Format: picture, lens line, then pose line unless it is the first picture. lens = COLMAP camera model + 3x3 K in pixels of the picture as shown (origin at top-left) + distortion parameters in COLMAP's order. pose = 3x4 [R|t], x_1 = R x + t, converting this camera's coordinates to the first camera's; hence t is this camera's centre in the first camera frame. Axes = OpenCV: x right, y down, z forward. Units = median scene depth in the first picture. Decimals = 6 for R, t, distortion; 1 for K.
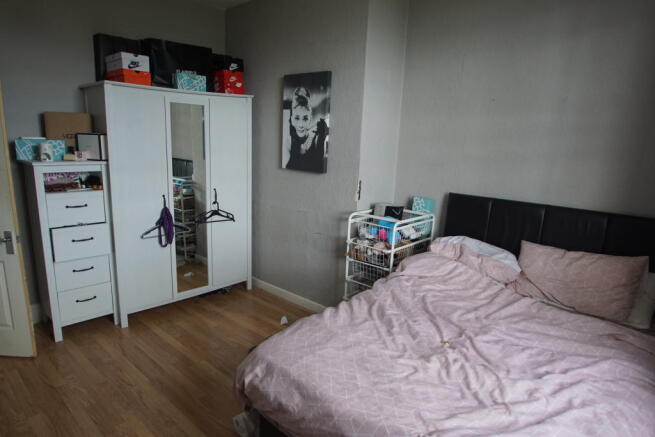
lens RADIAL K [[403.7, 0, 314.3], [0, 403.7, 233.9], [0, 0, 1]] dist [-0.031139, -0.001532]
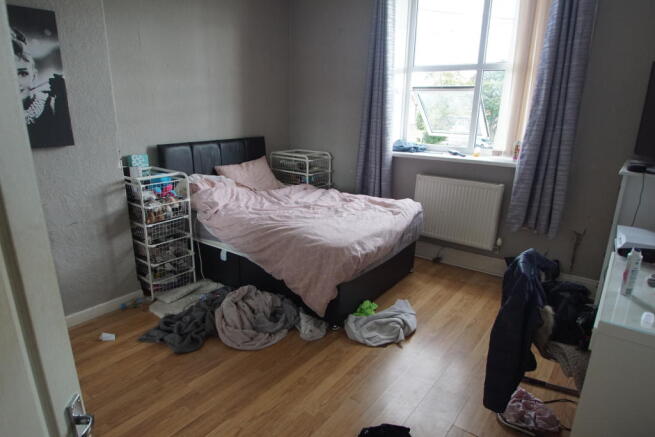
lens RADIAL K [[403.7, 0, 314.3], [0, 403.7, 233.9], [0, 0, 1]] dist [-0.031139, -0.001532]
pose [[-0.094952, -0.338305, 0.936234, -0.845794], [0.218026, 0.910582, 0.351147, -0.169193], [-0.971313, 0.237466, -0.012702, 0.610452]]
